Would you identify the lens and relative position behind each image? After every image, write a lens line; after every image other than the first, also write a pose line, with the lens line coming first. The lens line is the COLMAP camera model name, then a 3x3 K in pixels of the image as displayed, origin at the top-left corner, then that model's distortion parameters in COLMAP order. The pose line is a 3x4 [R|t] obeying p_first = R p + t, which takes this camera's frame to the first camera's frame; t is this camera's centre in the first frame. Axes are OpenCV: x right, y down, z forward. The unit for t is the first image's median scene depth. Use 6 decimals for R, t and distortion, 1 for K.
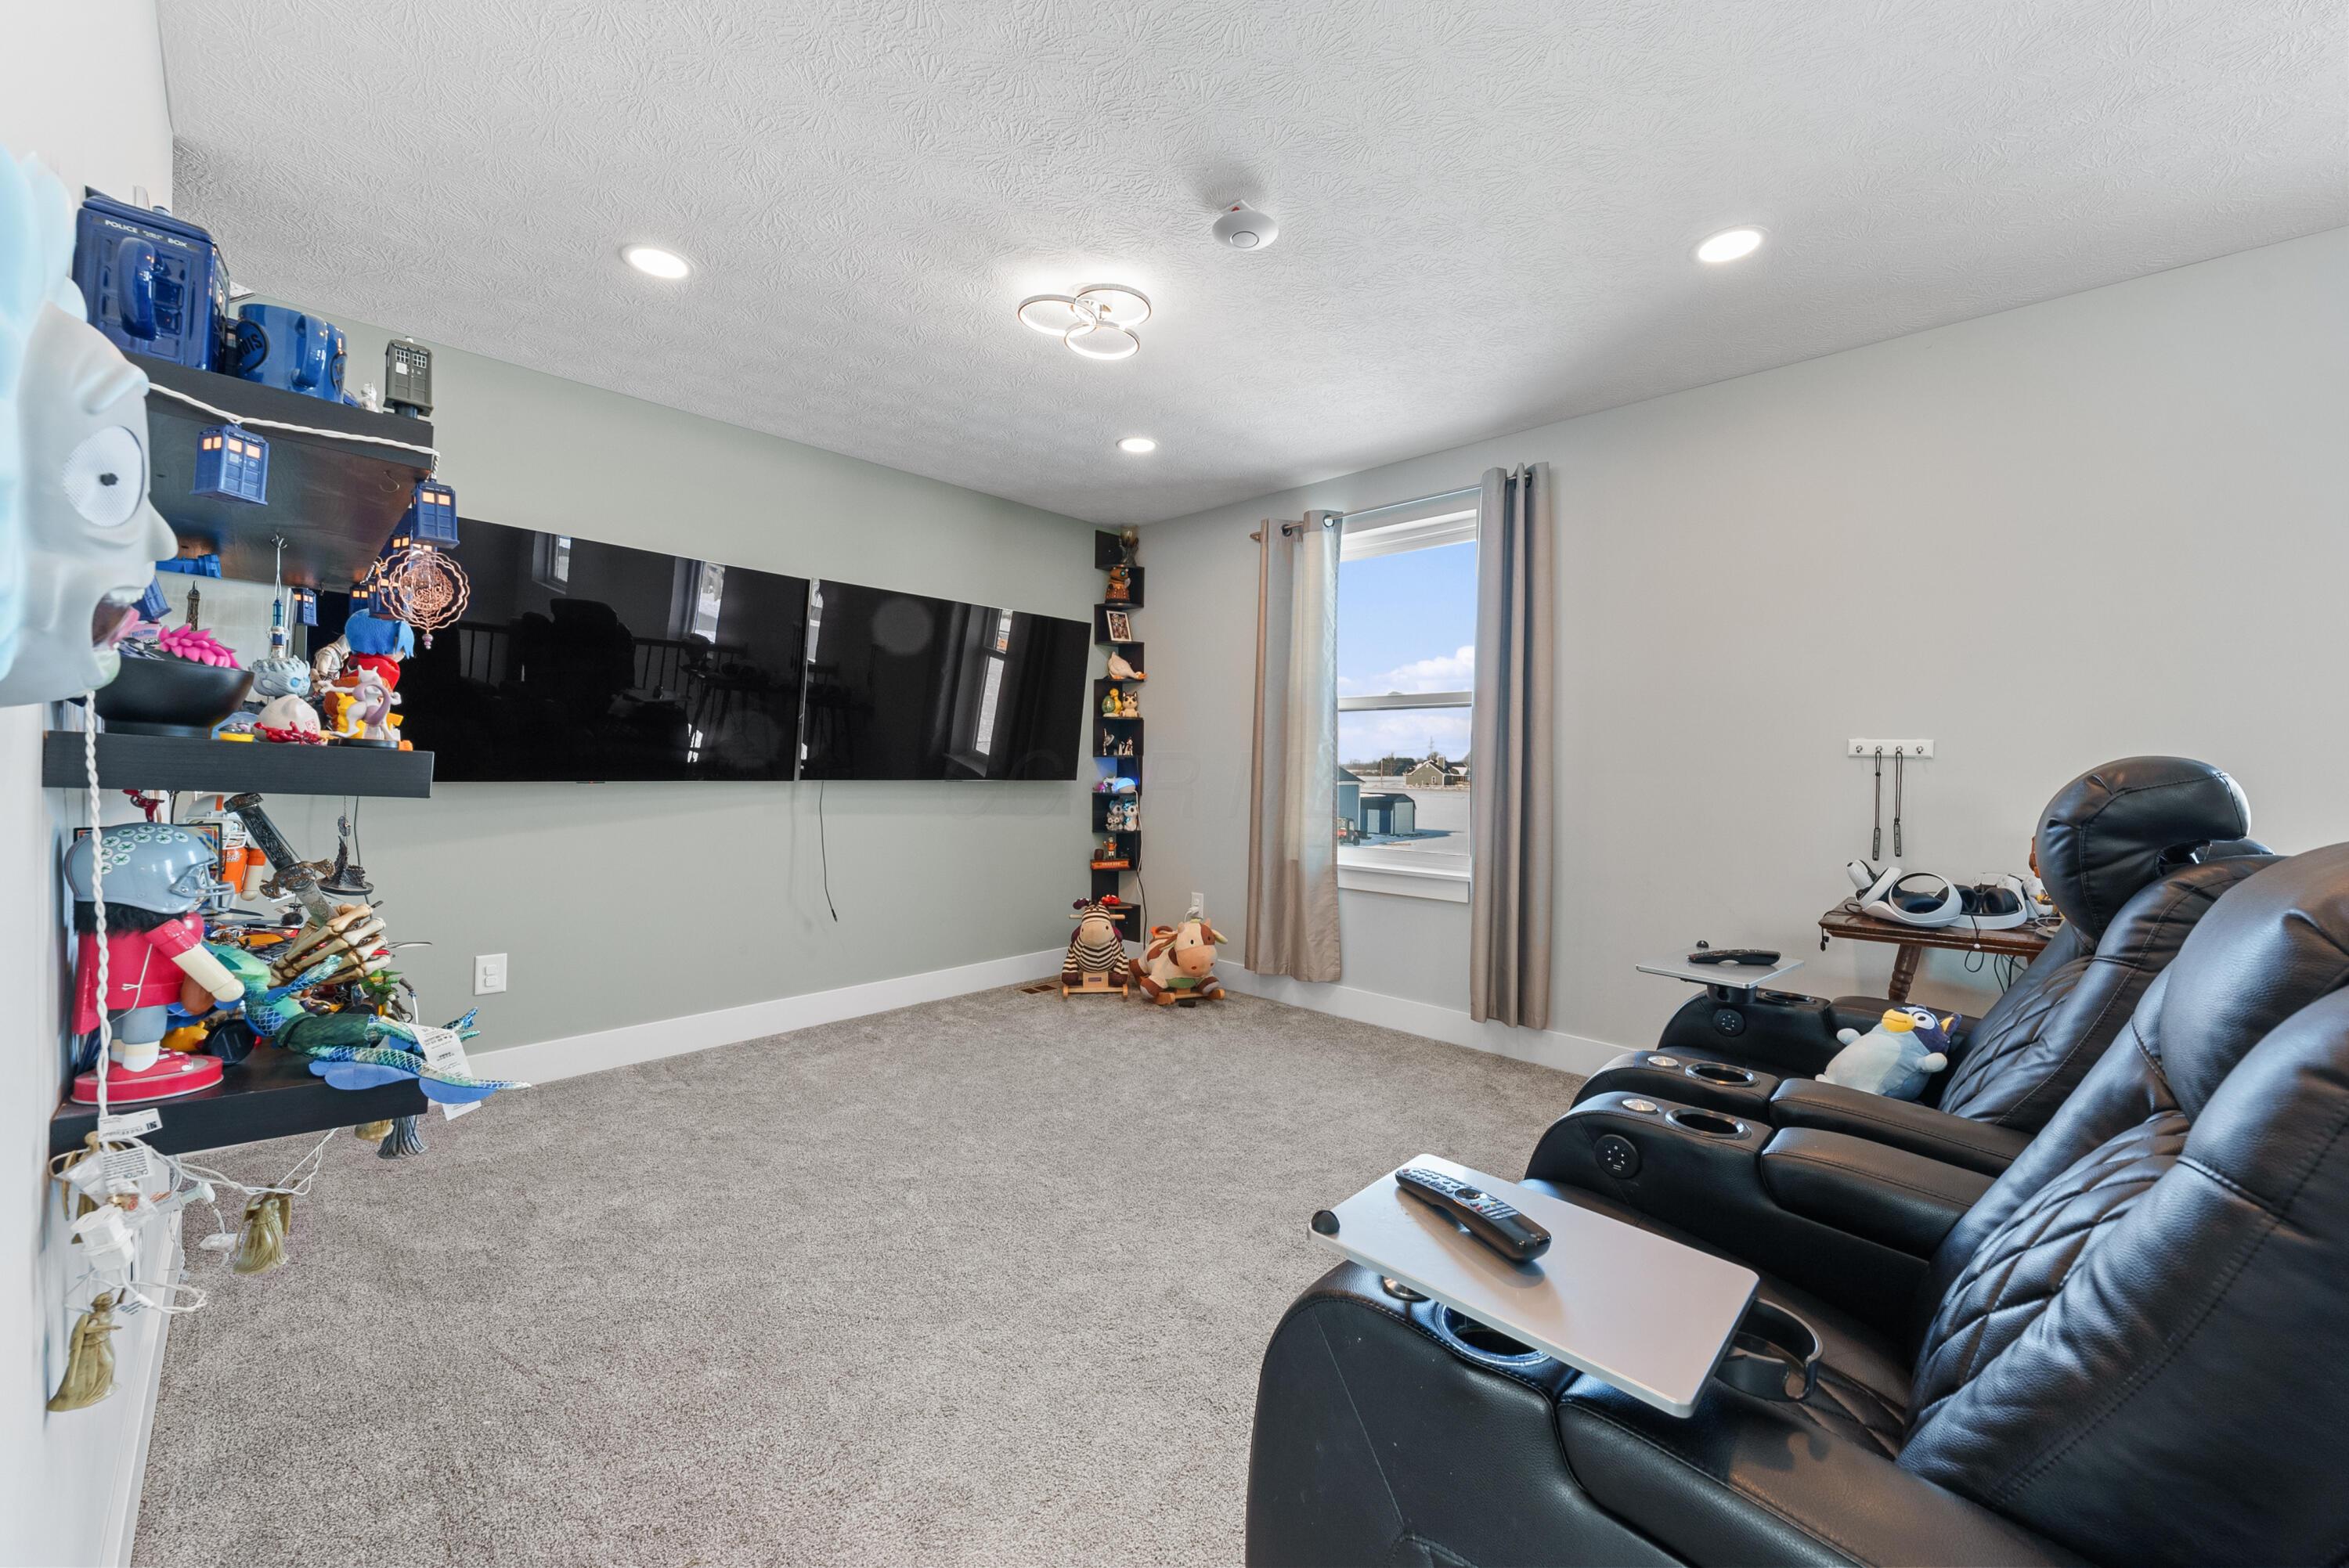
lens RADIAL K [[867.2, 0, 1174.5], [0, 867.2, 784.0], [0, 0, 1]] dist [-0.000587, 0.000026]
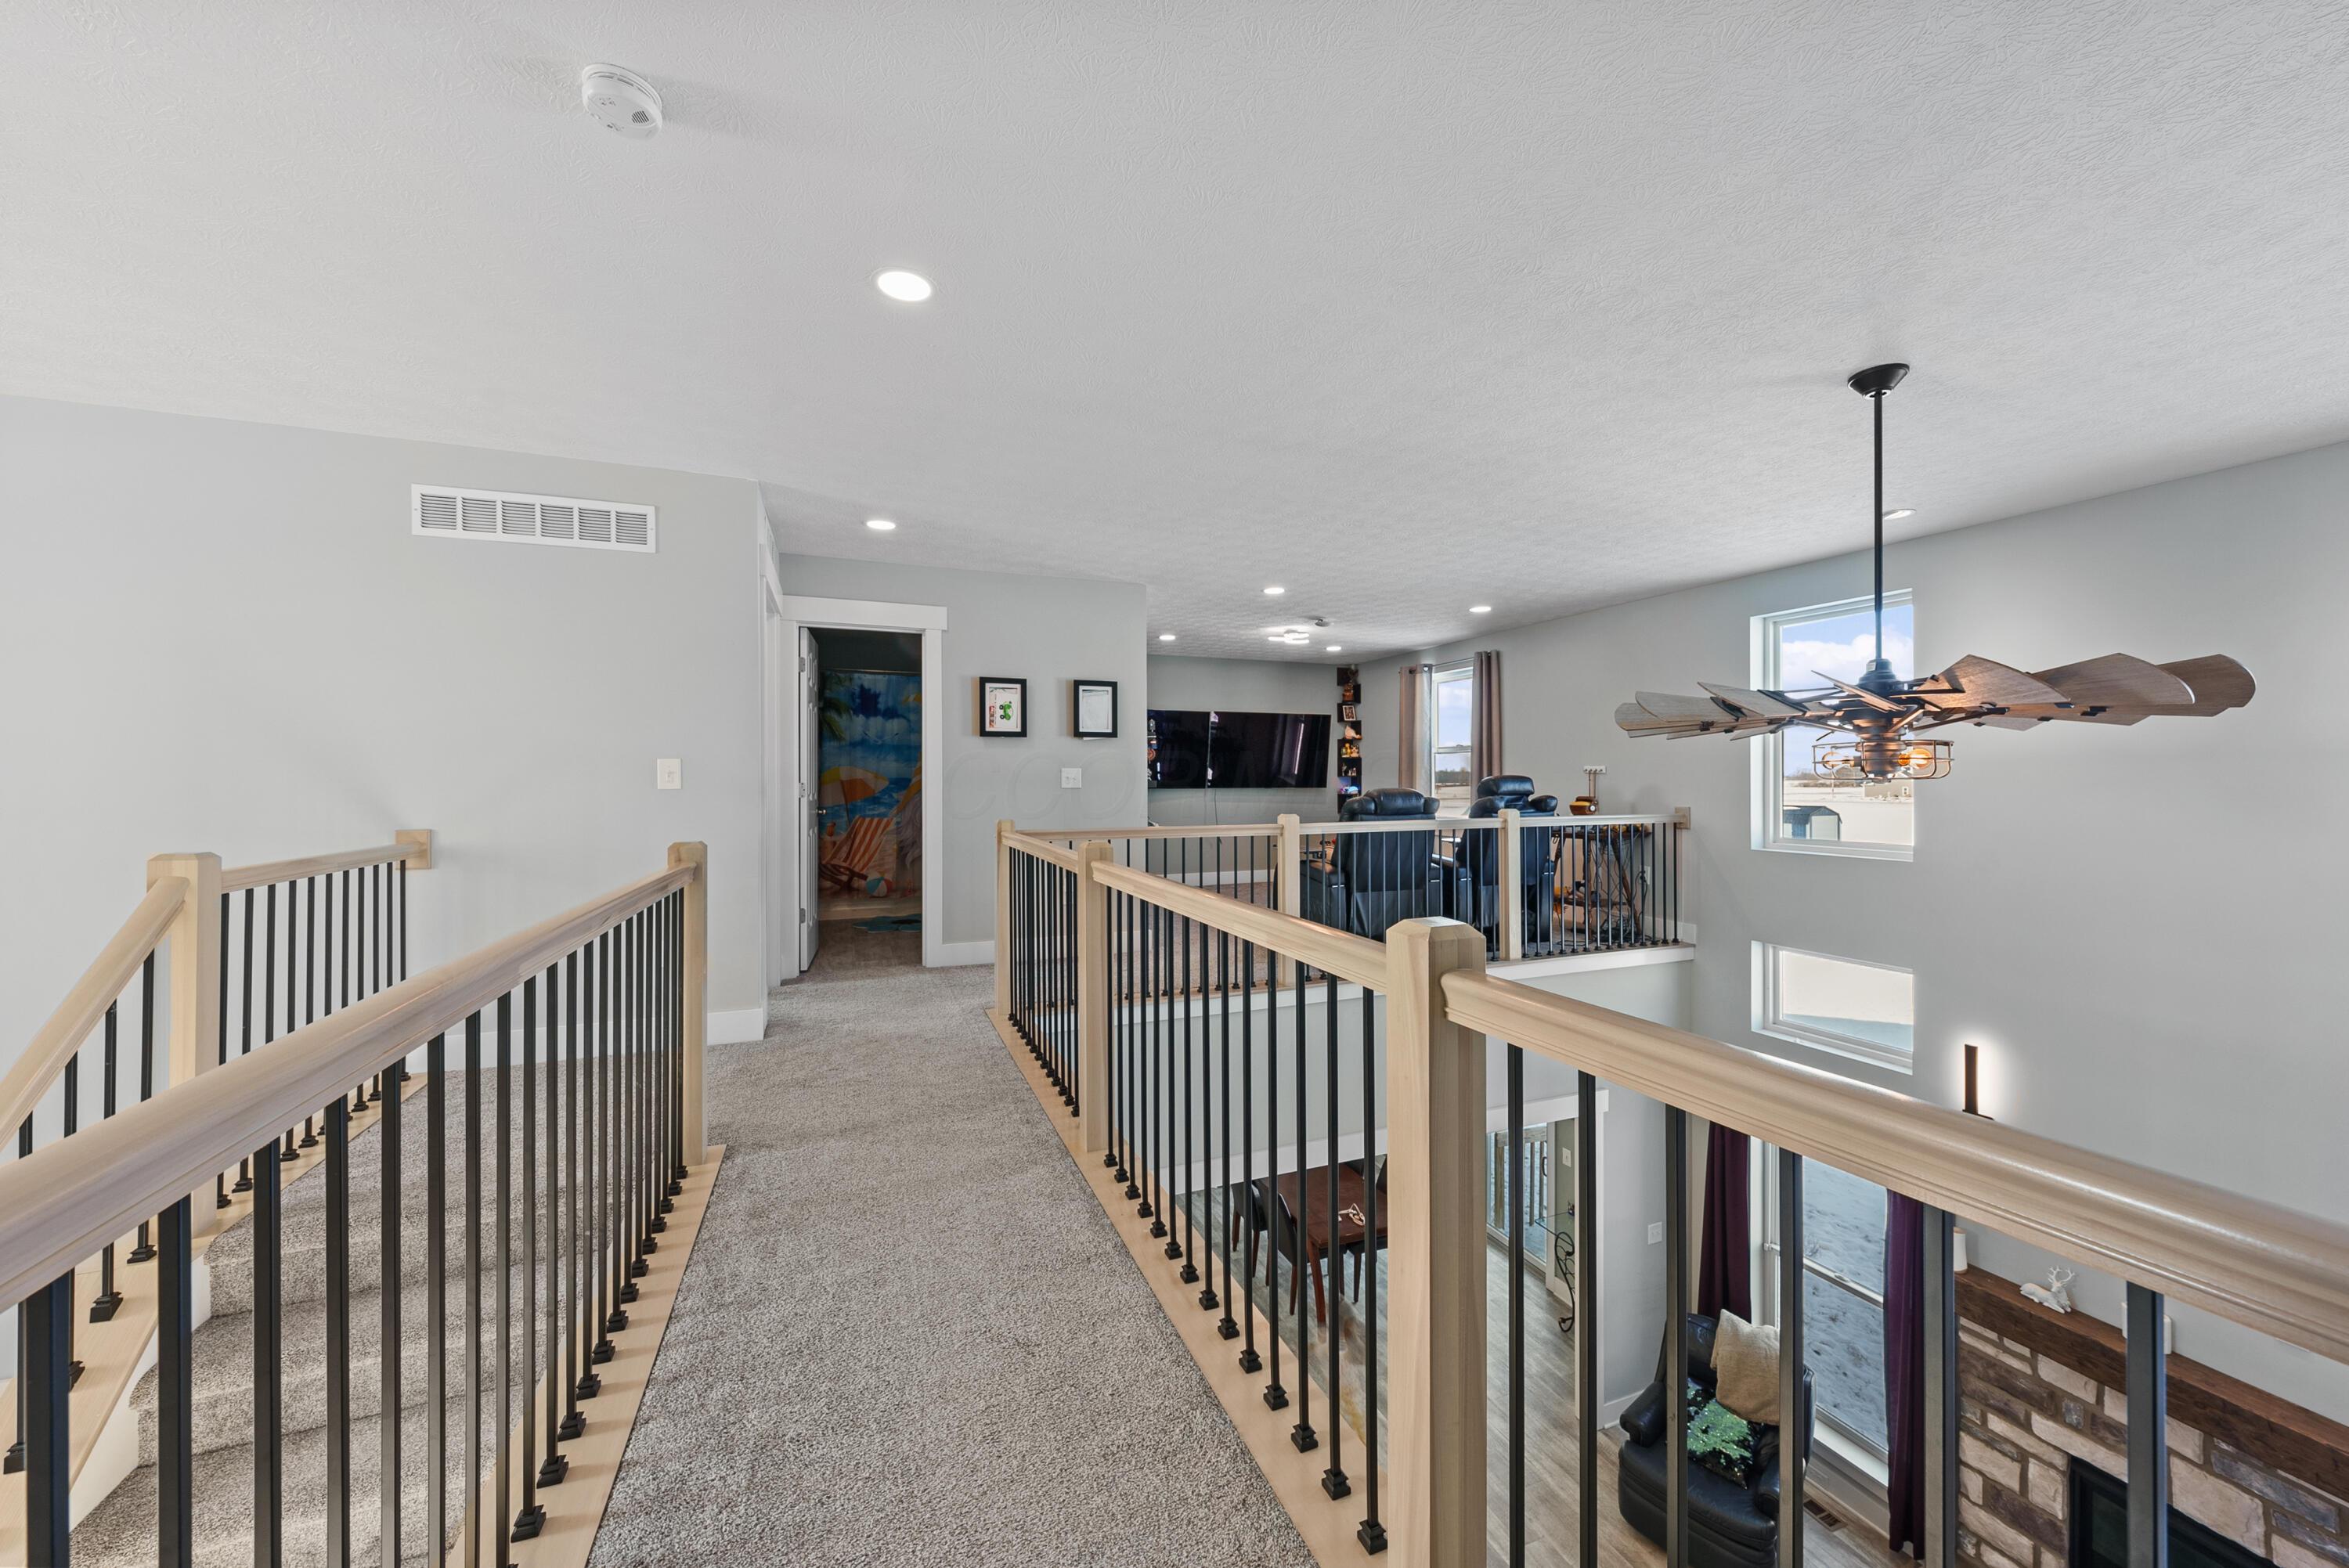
lens RADIAL K [[835.9, 0, 1174.5], [0, 835.9, 784.0], [0, 0, 1]] dist [0.000185, 0.000081]
pose [[0.894649, -0.007583, -0.446706, 0.453740], [0.000286, 0.999865, -0.016400, 0.019616], [0.446770, 0.014544, 0.894531, -0.969329]]
